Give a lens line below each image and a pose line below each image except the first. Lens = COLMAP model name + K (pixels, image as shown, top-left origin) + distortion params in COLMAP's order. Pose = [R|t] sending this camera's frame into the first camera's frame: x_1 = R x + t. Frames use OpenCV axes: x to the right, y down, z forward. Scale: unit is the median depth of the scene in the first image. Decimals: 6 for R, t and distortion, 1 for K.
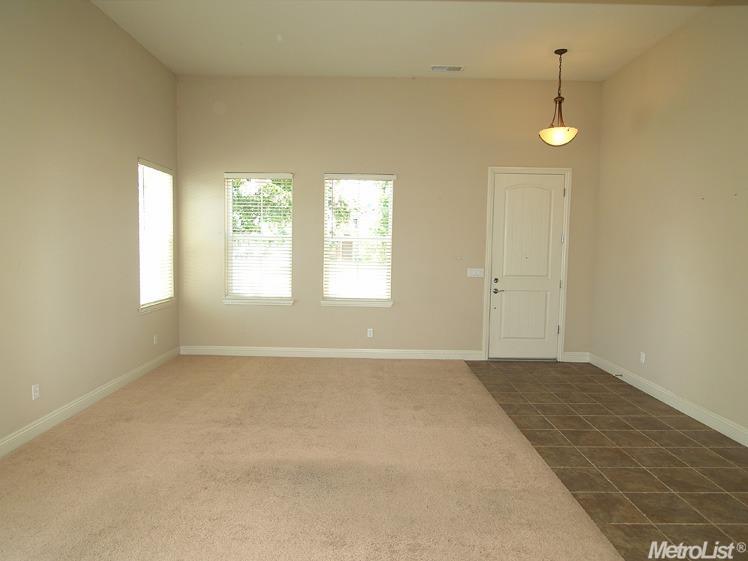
lens RADIAL K [[472.5, 0, 374.0], [0, 472.5, 280.5], [0, 0, 1]] dist [-0.019341, 0.000819]
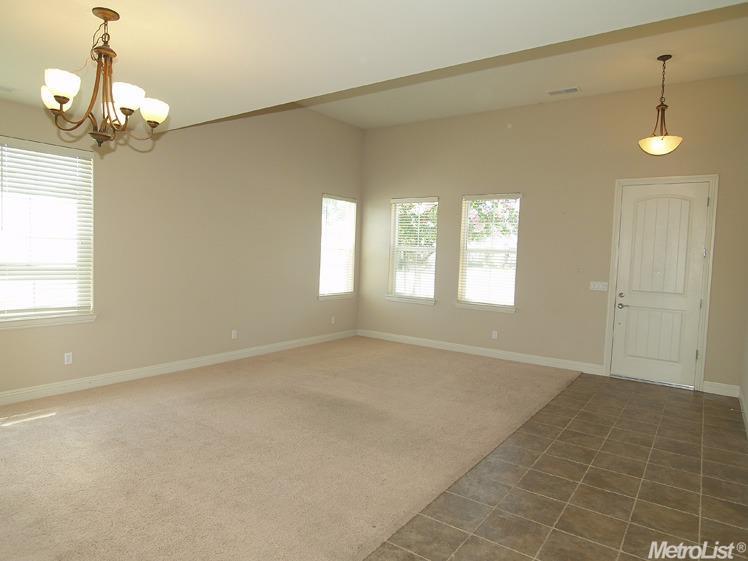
lens RADIAL K [[472.5, 0, 374.0], [0, 472.5, 280.5], [0, 0, 1]] dist [-0.019341, 0.000819]
pose [[0.817063, 0.046228, -0.574692, 0.432491], [-0.064695, 0.997836, -0.011715, 0.015339], [0.572907, 0.046752, 0.818286, -0.092896]]
